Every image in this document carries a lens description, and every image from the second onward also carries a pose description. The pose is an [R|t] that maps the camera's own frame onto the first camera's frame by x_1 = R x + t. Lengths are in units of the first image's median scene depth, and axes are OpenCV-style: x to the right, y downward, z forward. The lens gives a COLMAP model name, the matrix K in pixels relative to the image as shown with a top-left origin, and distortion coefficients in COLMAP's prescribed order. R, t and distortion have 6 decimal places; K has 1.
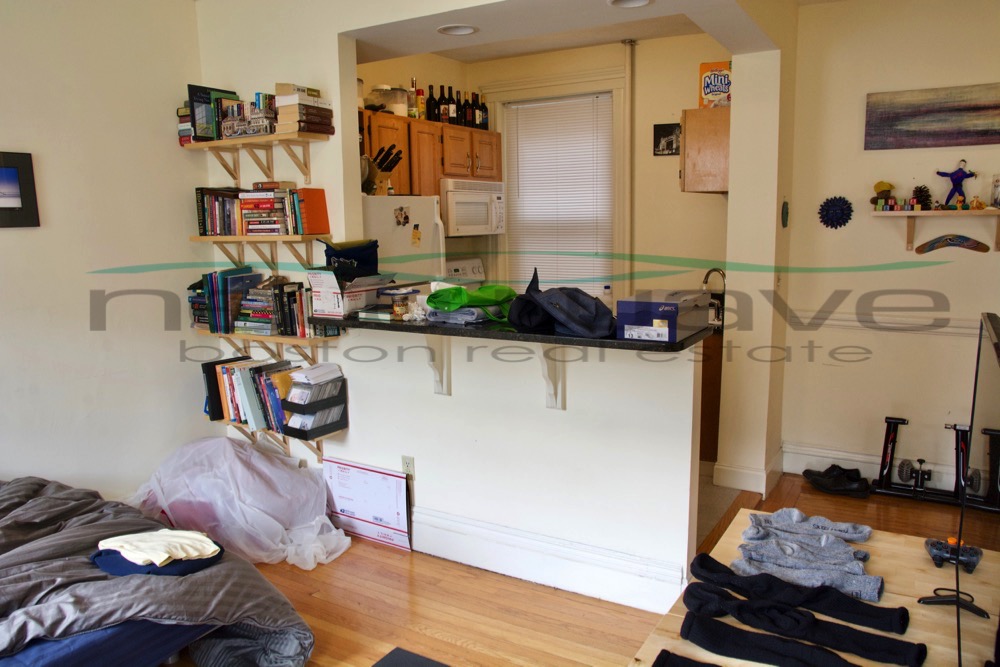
lens RADIAL K [[693.7, 0, 500.0], [0, 693.7, 333.5], [0, 0, 1]] dist [-0.131092, 0.000387]
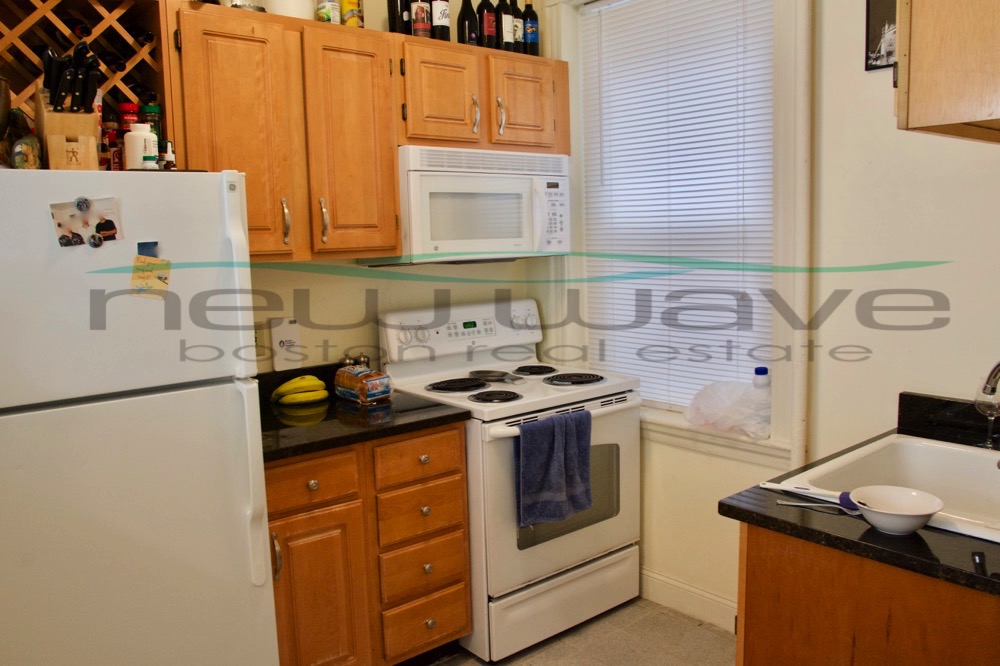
lens RADIAL K [[802.8, 0, 499.6], [0, 802.8, 313.0], [0, 0, 1]] dist [-0.063846, 0.000391]
pose [[0.953529, 0.017643, -0.300784, 0.147469], [-0.035213, 0.997969, -0.053091, -0.070954], [0.299237, 0.061216, 0.952213, 0.443660]]
